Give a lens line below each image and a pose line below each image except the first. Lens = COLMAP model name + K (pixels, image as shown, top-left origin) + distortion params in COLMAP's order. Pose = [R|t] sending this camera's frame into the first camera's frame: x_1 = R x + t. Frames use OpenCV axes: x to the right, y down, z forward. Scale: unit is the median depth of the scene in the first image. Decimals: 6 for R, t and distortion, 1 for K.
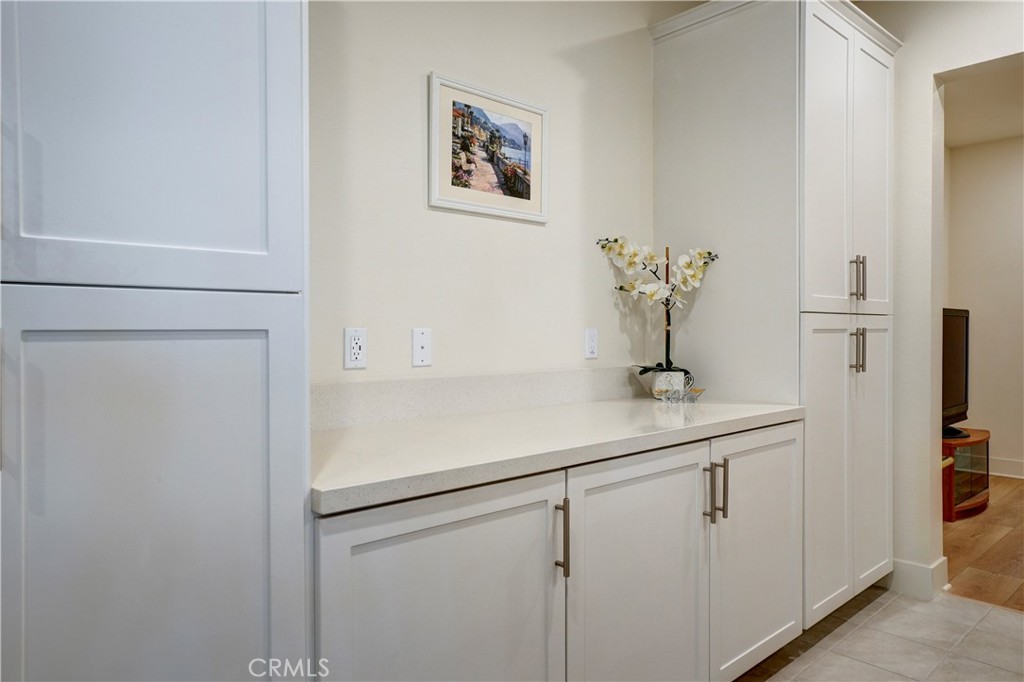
lens RADIAL K [[677.3, 0, 517.8], [0, 677.3, 337.4], [0, 0, 1]] dist [-0.003906, 0.012637]
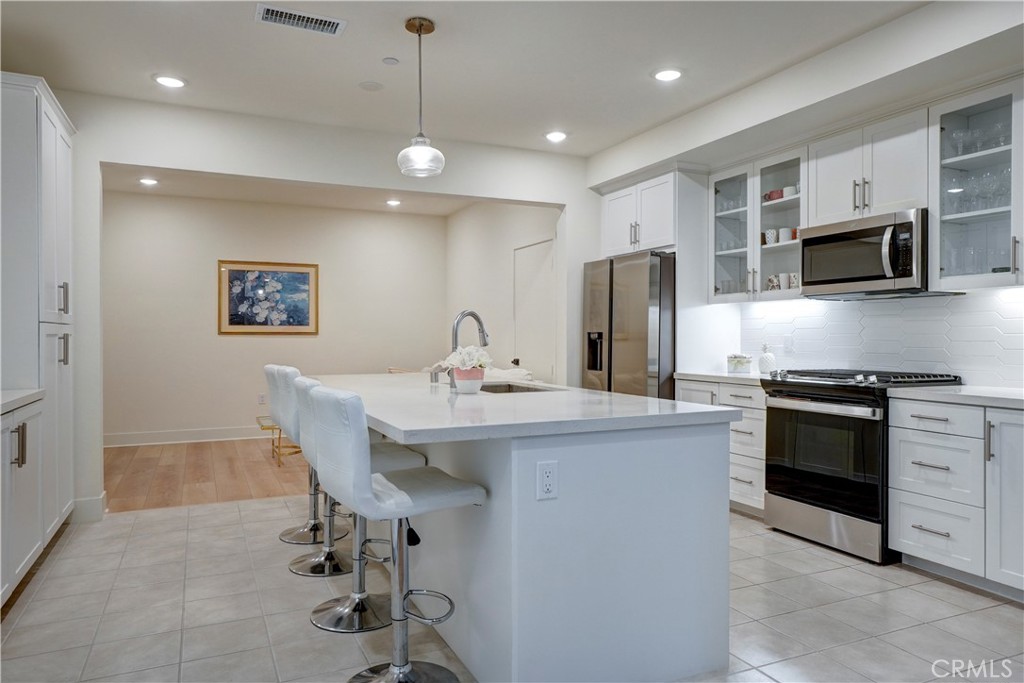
lens RADIAL K [[677.3, 0, 510.7], [0, 677.3, 335.6], [0, 0, 1]] dist [-0.003906, 0.012637]
pose [[0.309547, 0.001005, 0.950884, -0.638372], [0.012142, 0.999914, -0.005010, 0.009239], [-0.950807, 0.013097, 0.309508, -0.377284]]
